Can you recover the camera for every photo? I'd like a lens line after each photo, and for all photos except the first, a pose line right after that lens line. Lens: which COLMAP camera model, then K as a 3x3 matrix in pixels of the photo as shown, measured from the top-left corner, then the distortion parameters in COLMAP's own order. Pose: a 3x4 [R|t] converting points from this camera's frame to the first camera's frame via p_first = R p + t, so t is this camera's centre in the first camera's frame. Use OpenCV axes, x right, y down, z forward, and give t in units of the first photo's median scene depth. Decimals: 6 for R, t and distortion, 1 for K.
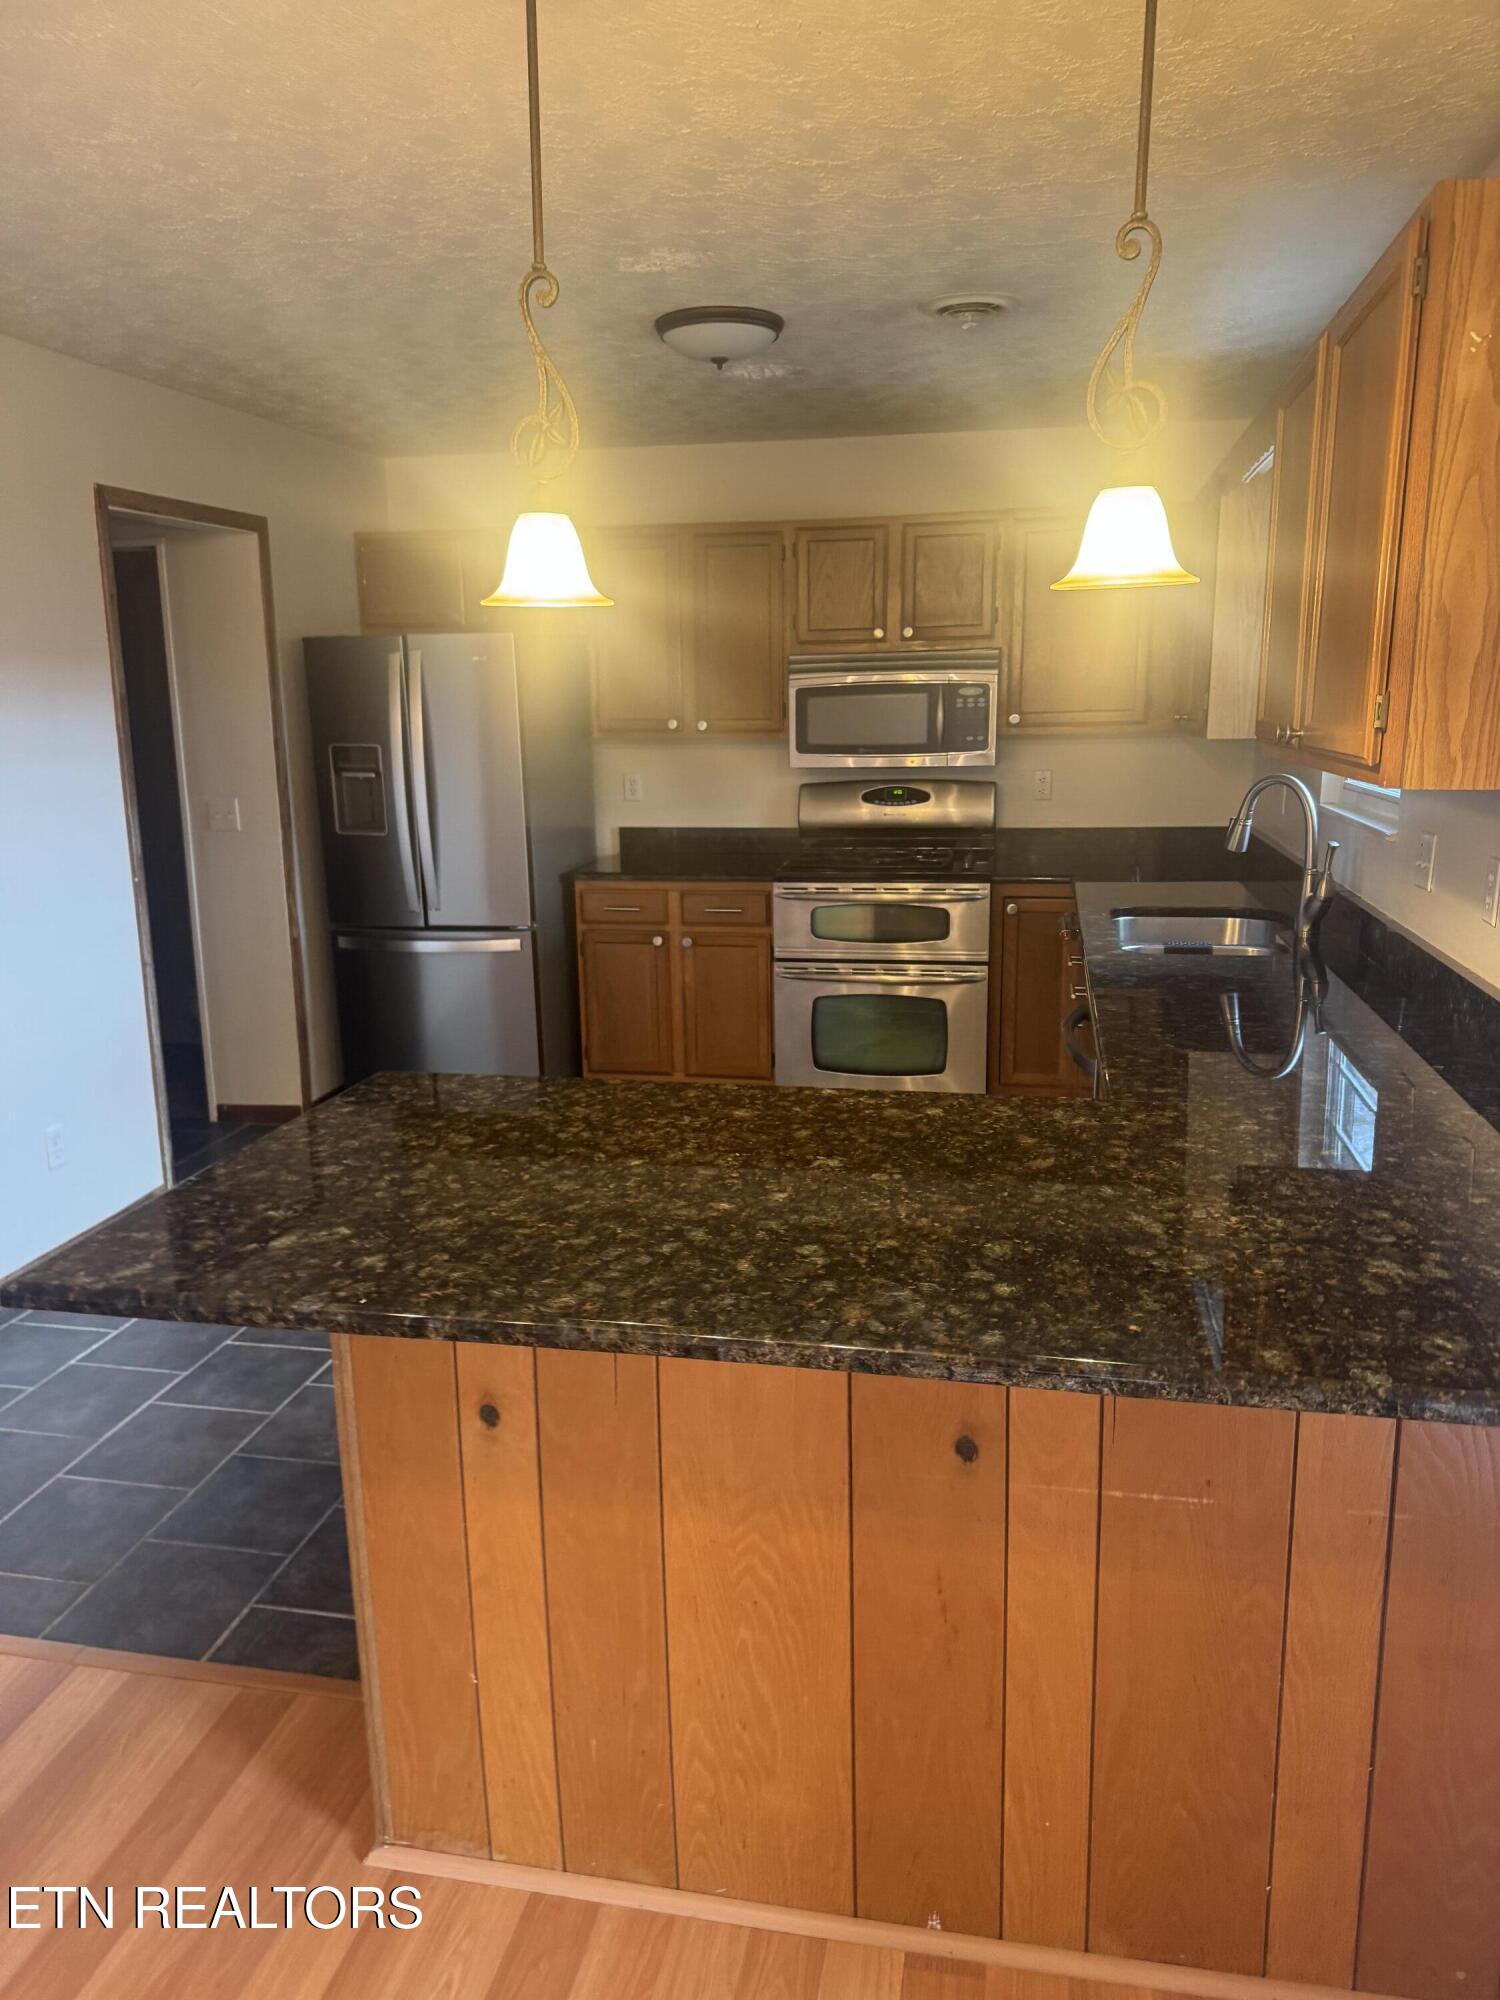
lens RADIAL K [[1400.3, 0, 750.0], [0, 1400.3, 1000.0], [0, 0, 1]] dist [0.029020, -0.001008]
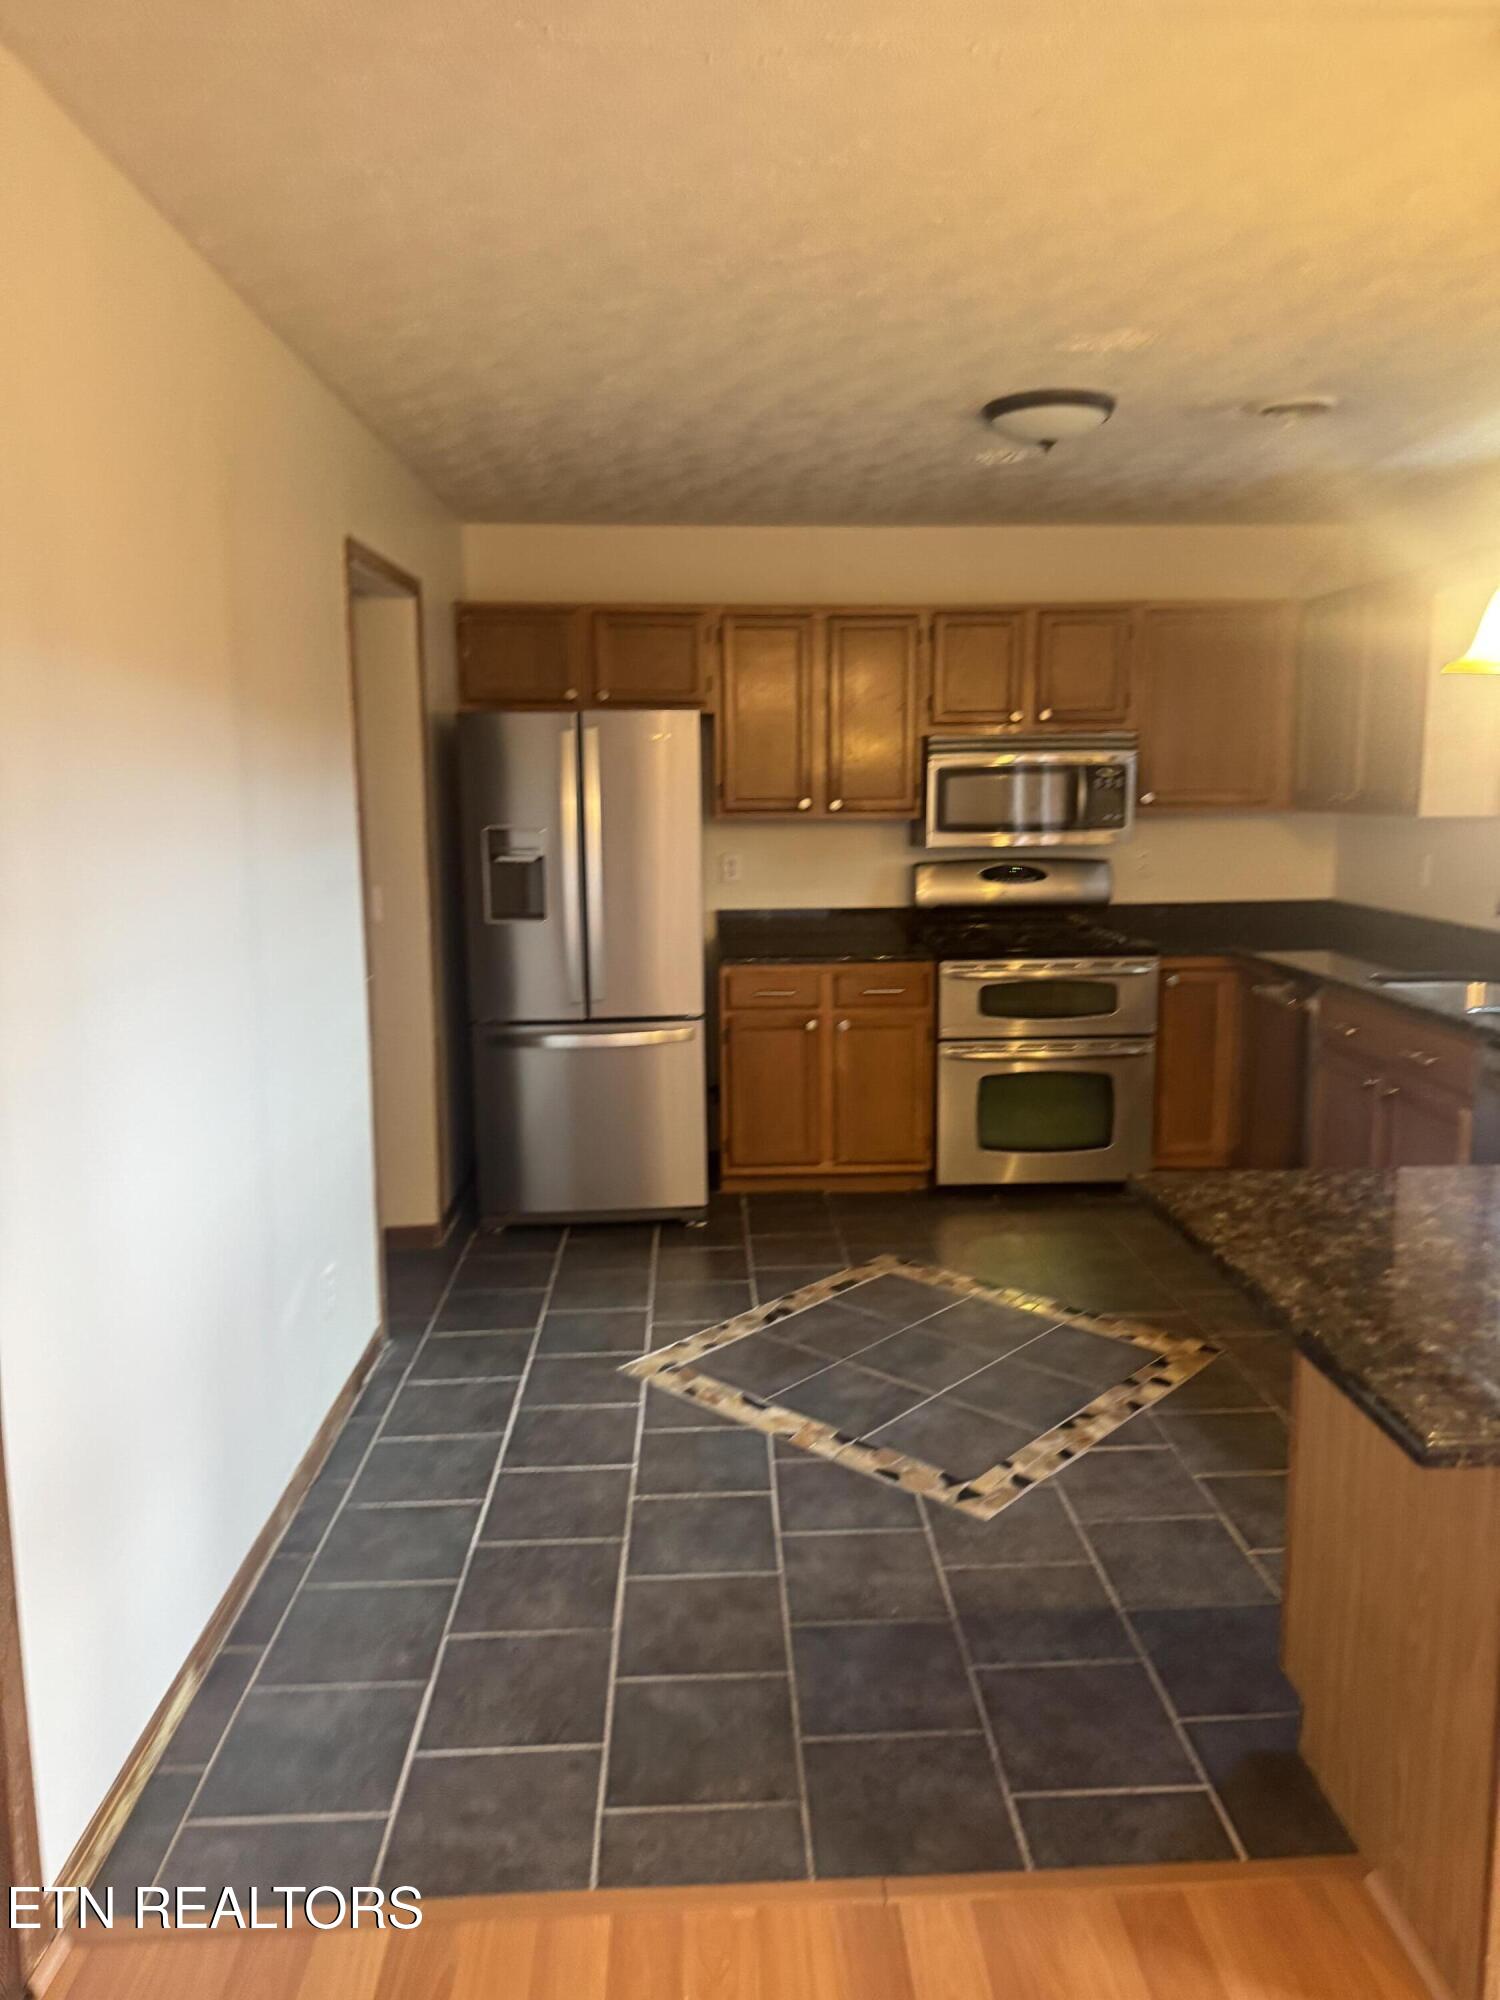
lens RADIAL K [[1381.7, 0, 750.1], [0, 1381.7, 984.3], [0, 0, 1]] dist [0.001876, -0.000709]
pose [[0.973052, -0.029614, 0.228677, -0.331305], [0.045637, 0.996834, -0.065103, -0.010836], [-0.226025, 0.073785, 0.971323, 0.085484]]
